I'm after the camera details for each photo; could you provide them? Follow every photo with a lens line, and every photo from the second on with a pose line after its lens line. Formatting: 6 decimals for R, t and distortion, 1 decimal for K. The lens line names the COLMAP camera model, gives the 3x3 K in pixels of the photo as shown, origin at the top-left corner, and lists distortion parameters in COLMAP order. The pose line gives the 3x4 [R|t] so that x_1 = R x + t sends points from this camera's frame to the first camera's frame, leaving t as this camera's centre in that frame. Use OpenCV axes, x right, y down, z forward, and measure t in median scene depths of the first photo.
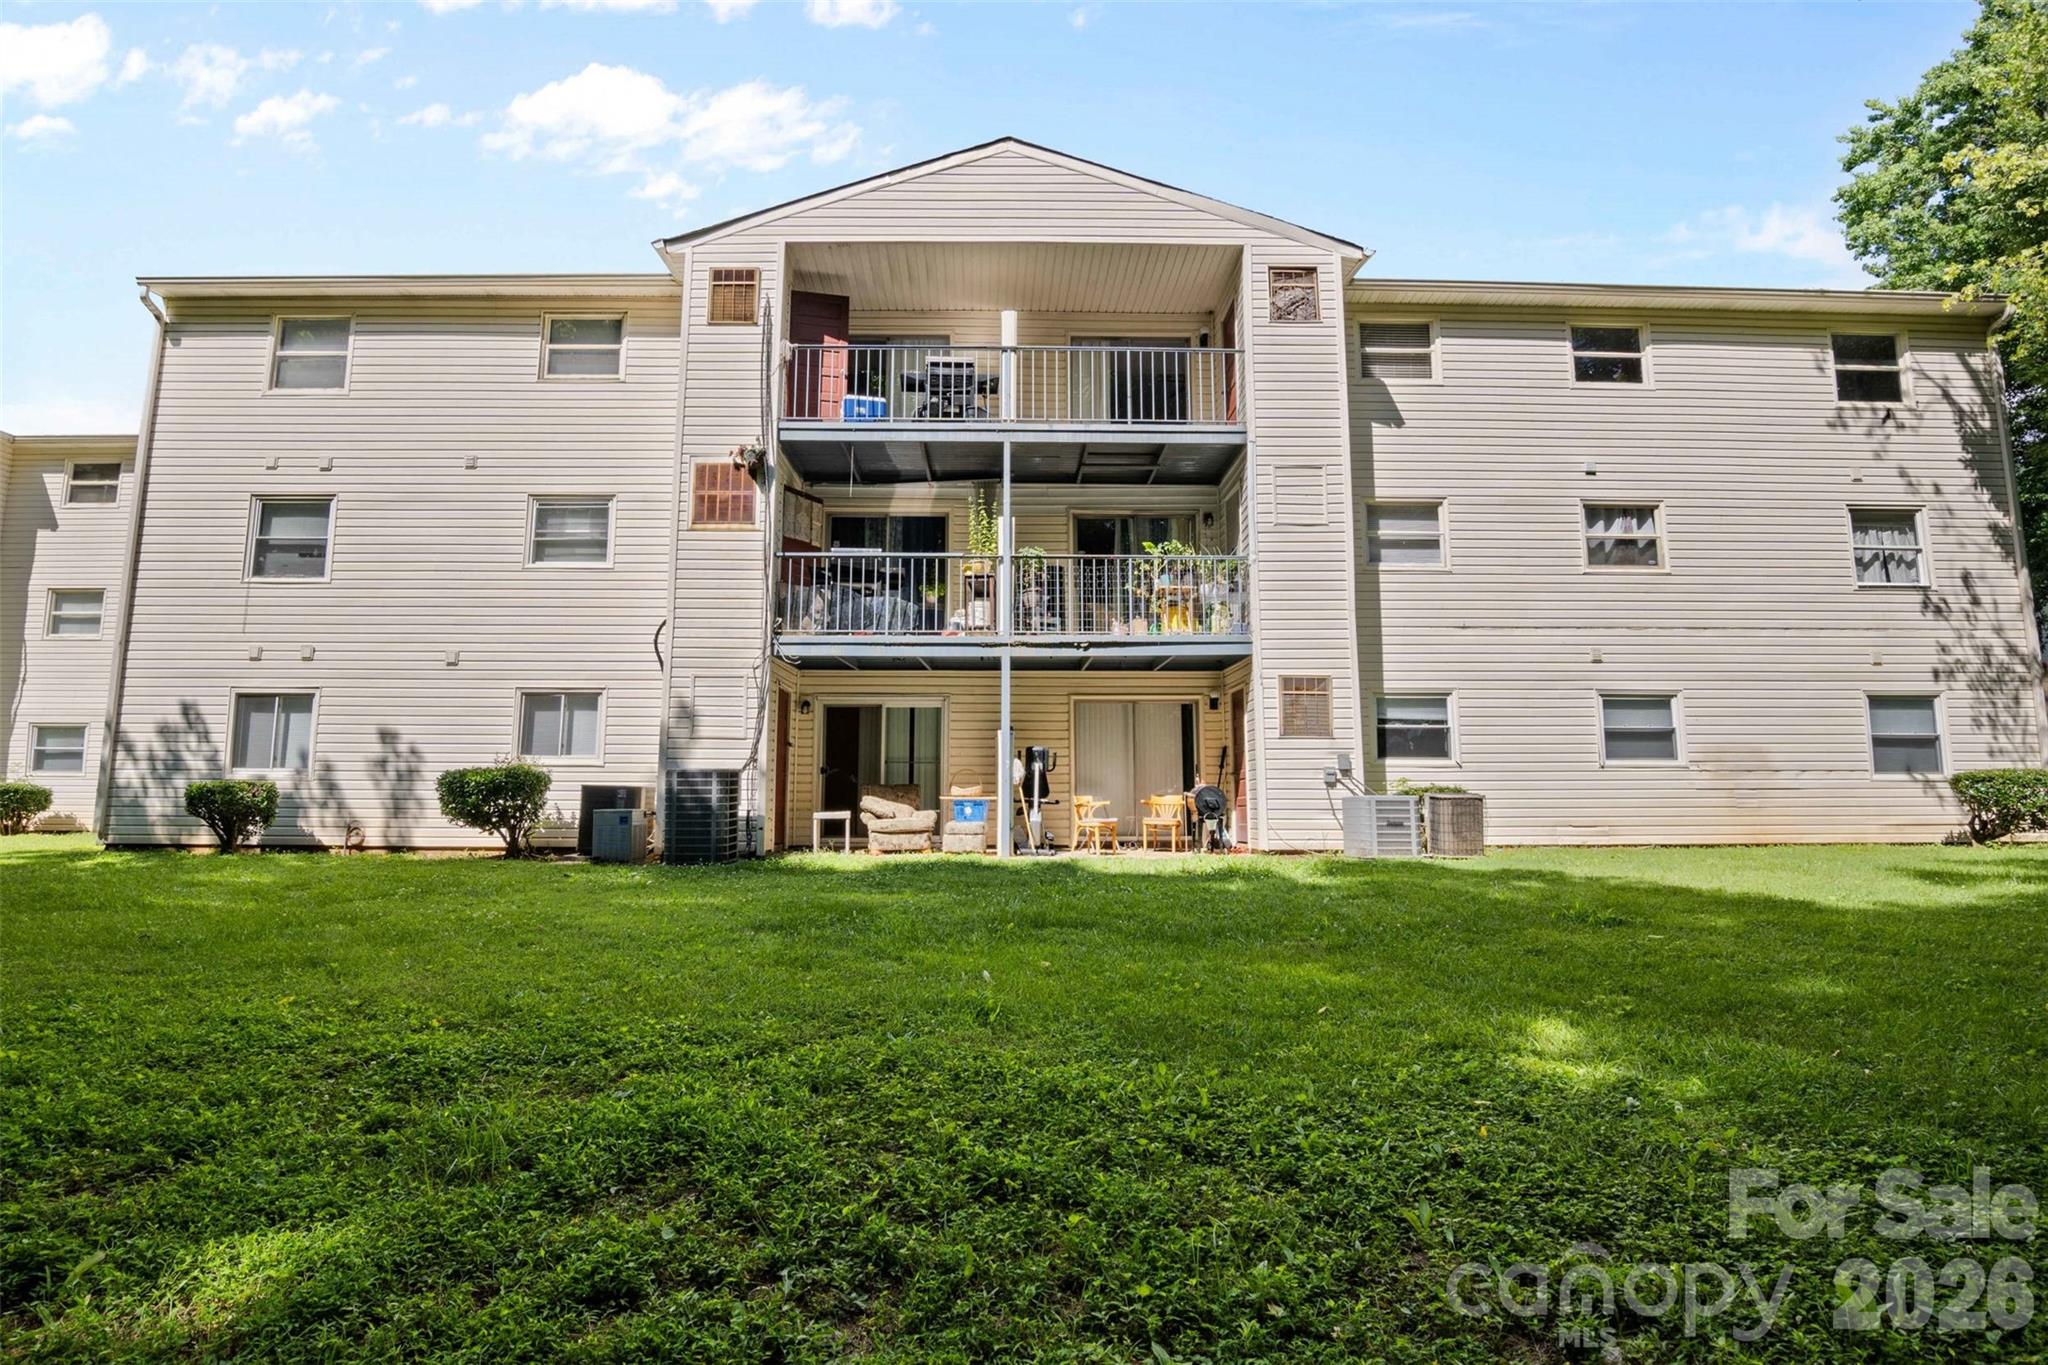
lens RADIAL K [[984.7, 0, 1024.0], [0, 984.7, 682.5], [0, 0, 1]] dist [-0.026348, -0.000856]
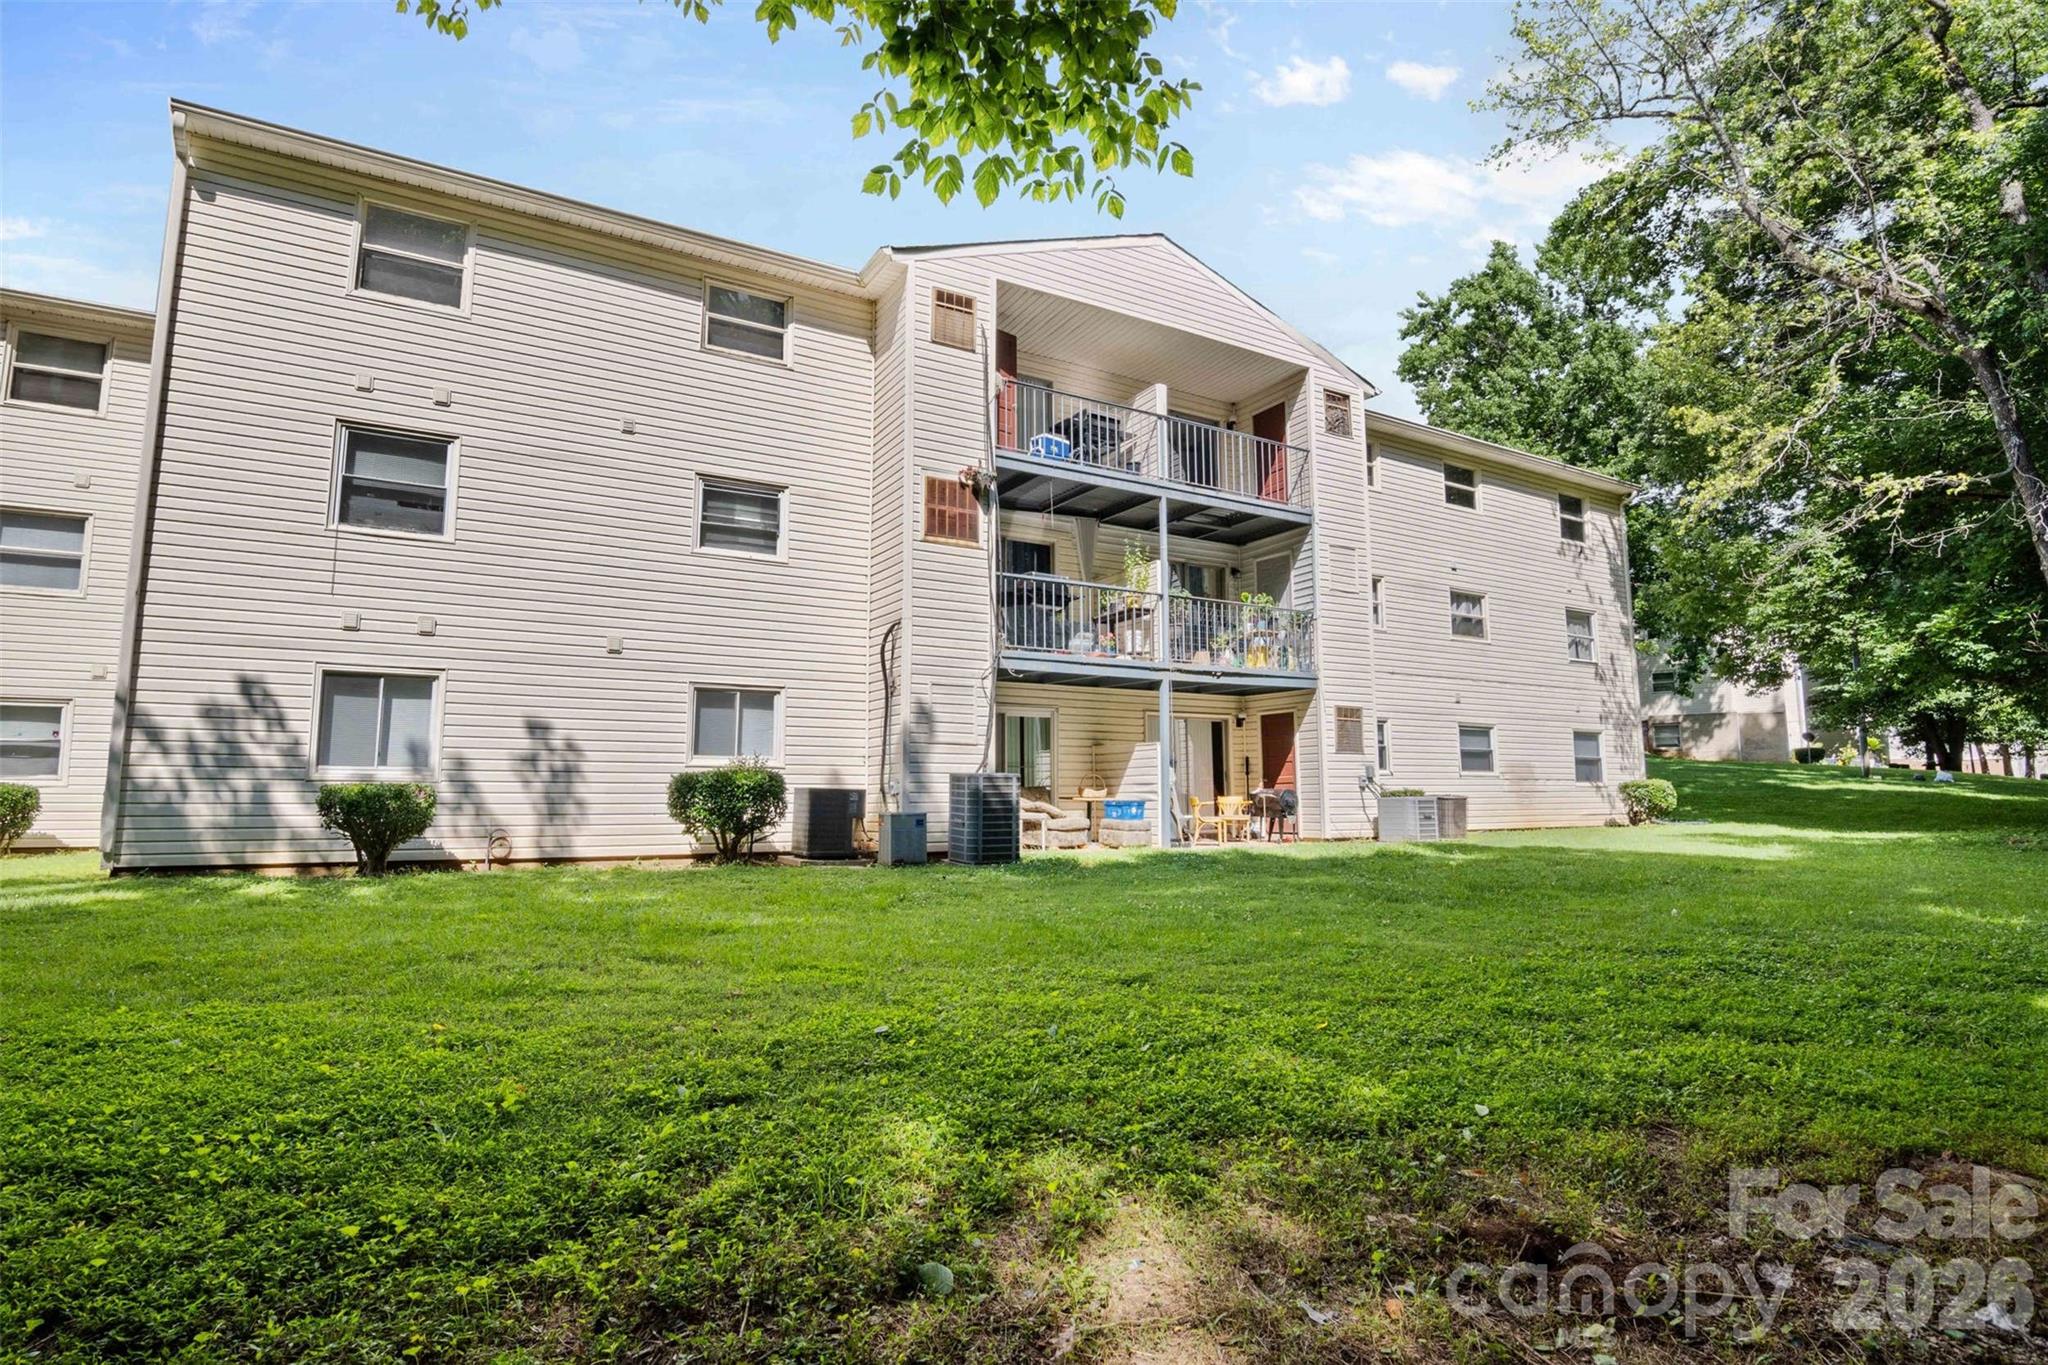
lens RADIAL K [[983.6, 0, 1005.0], [0, 983.6, 679.3], [0, 0, 1]] dist [-0.023039, -0.000257]
pose [[0.884089, 0.053591, 0.464236, -0.671212], [-0.055595, 0.998409, -0.009380, -0.004731], [-0.464000, -0.017516, 0.885662, 0.038877]]
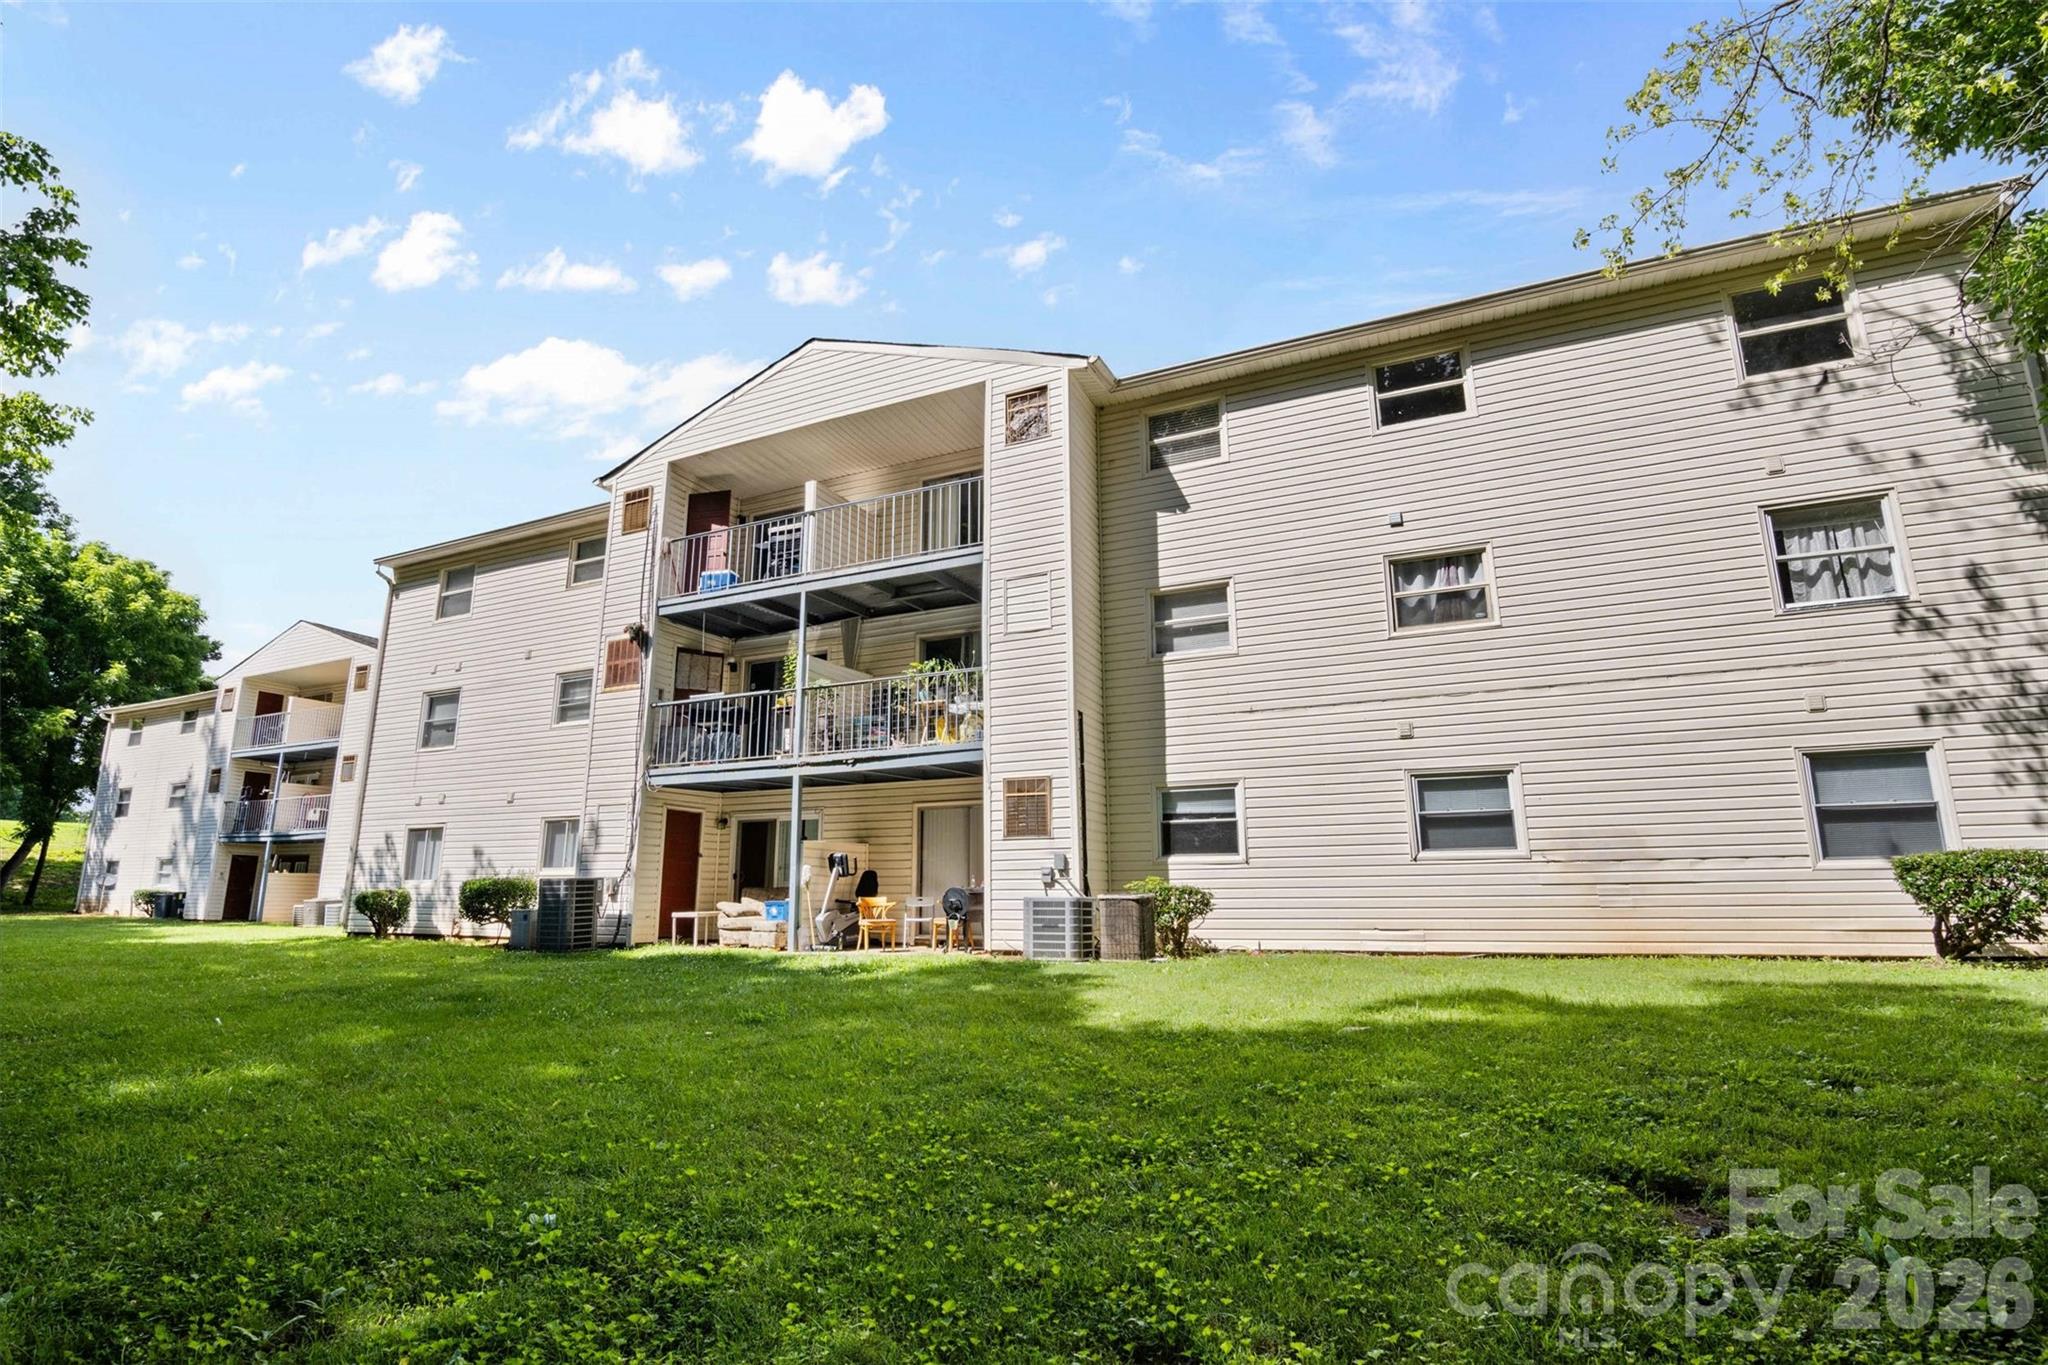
lens RADIAL K [[984.7, 0, 1024.0], [0, 984.7, 682.5], [0, 0, 1]] dist [-0.026348, -0.000856]
pose [[0.897323, -0.099008, -0.430127, 0.667109], [0.058015, 0.992518, -0.107431, 0.004257], [0.437545, 0.071447, 0.896353, 0.063177]]
